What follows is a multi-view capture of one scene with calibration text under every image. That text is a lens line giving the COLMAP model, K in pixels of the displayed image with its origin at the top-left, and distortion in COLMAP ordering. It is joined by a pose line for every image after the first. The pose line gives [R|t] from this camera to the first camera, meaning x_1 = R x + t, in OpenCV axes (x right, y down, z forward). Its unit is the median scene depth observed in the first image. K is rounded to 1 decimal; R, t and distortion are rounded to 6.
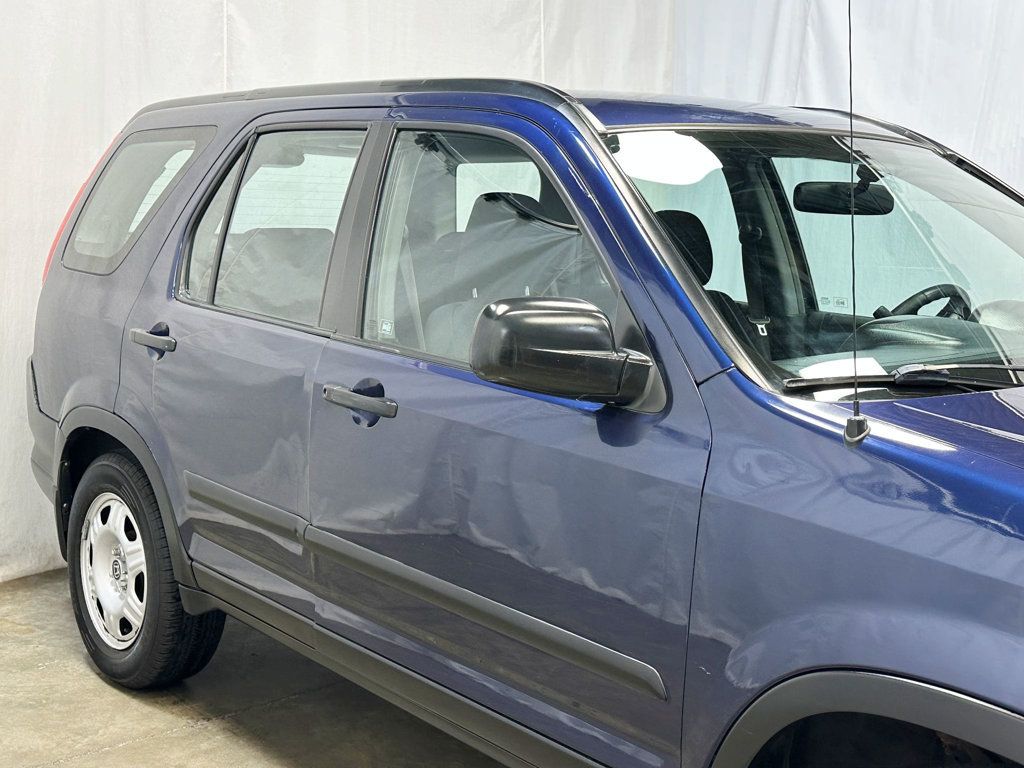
lens RADIAL K [[1182.5, 0, 512.0], [0, 1182.5, 384.0], [0, 0, 1]] dist [0.167703, -0.397434]
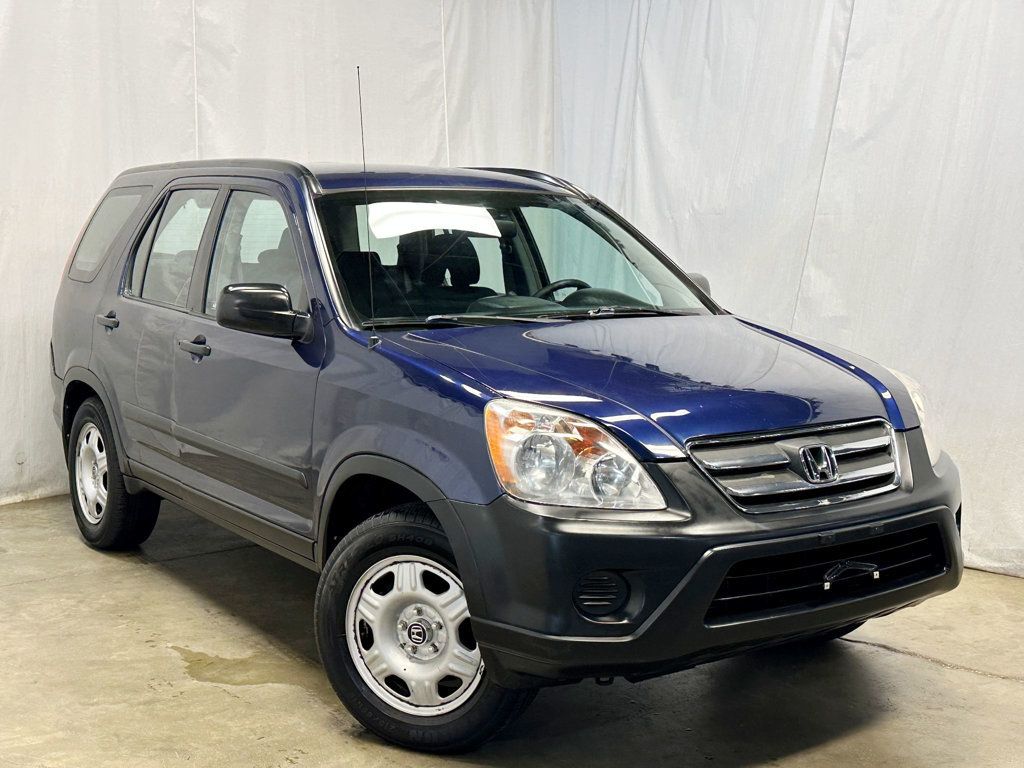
lens RADIAL K [[1182.5, 0, 512.0], [0, 1182.5, 384.0], [0, 0, 1]] dist [0.167703, -0.397434]
pose [[0.995183, -0.007061, -0.097780, 0.363423], [0.004808, 0.999718, -0.023263, 0.080320], [0.097916, 0.022681, 0.994936, -0.494857]]
